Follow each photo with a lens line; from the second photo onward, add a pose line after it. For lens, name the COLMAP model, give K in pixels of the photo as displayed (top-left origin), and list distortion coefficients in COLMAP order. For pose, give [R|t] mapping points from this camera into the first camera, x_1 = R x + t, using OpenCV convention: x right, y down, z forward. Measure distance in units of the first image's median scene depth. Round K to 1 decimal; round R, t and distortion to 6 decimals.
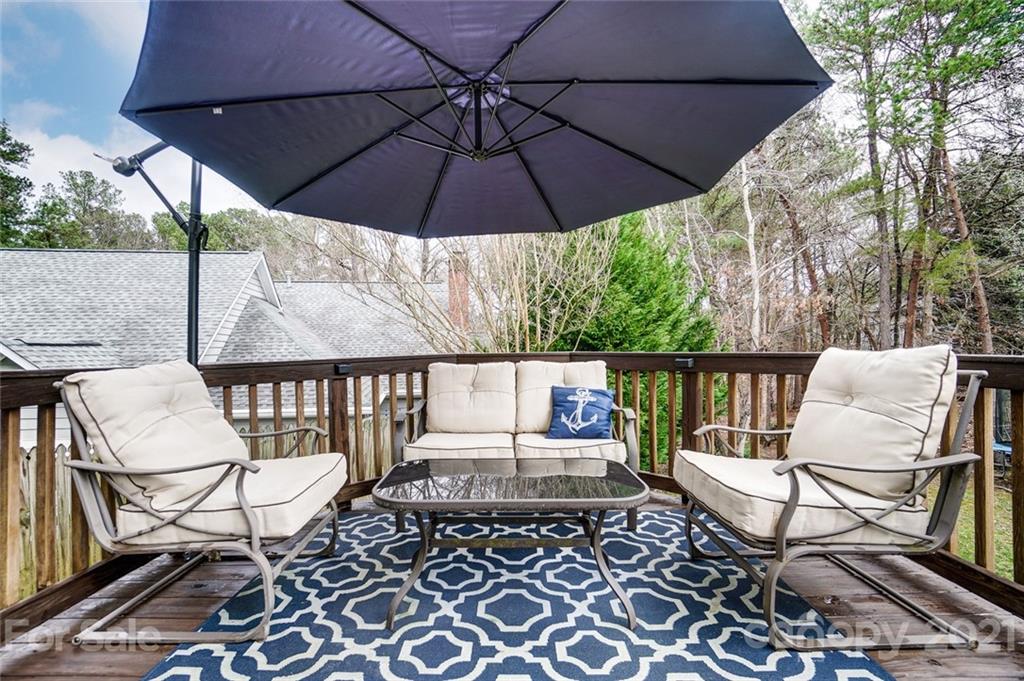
lens RADIAL K [[448.6, 0, 498.2], [0, 448.6, 340.6], [0, 0, 1]] dist [-0.068538, 0.025141]
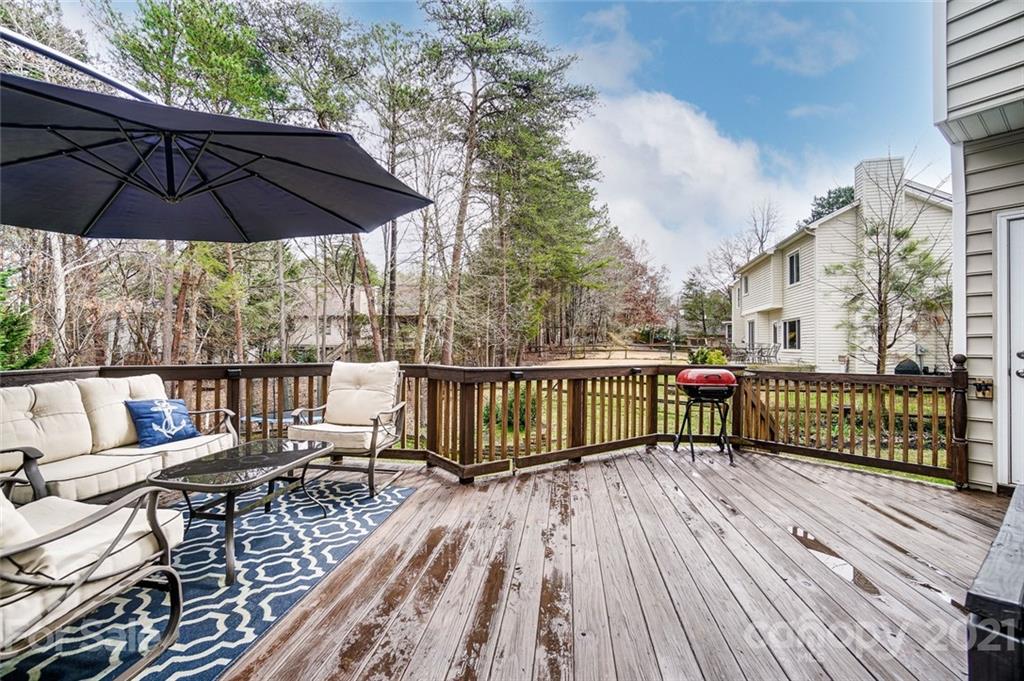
lens RADIAL K [[448.6, 0, 498.2], [0, 448.6, 340.6], [0, 0, 1]] dist [-0.068538, 0.025141]
pose [[0.115746, 0.030955, 0.992796, -1.073537], [-0.018147, 0.999413, -0.029046, -0.030307], [-0.993113, -0.014654, 0.116240, 0.057727]]
